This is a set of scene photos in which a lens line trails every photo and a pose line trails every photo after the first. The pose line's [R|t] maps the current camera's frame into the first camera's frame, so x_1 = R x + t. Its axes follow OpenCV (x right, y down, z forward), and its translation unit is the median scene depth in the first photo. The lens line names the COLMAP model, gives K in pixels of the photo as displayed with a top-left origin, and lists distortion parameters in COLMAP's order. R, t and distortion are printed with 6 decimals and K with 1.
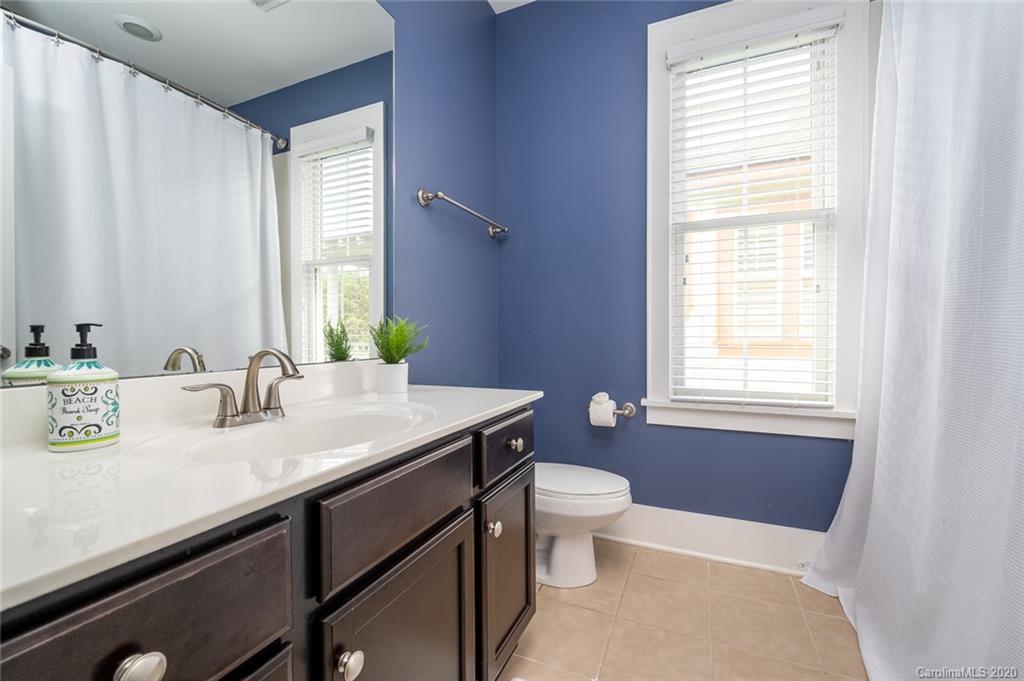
lens RADIAL K [[423.5, 0, 514.5], [0, 423.5, 341.9], [0, 0, 1]] dist [-0.002143, 0.000050]
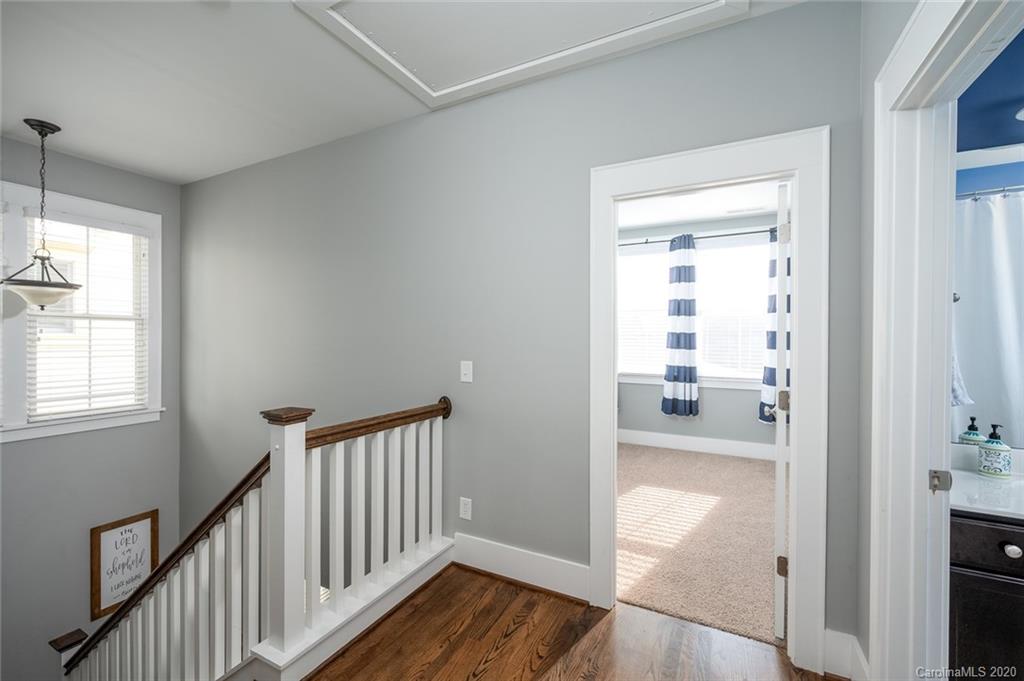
lens RADIAL K [[423.5, 0, 514.8], [0, 423.5, 339.8], [0, 0, 1]] dist [-0.002143, 0.000050]
pose [[-0.055464, 0.006168, -0.998442, 1.496109], [-0.015743, 0.999851, 0.007051, -0.492966], [0.998337, 0.016110, -0.055359, -1.568623]]
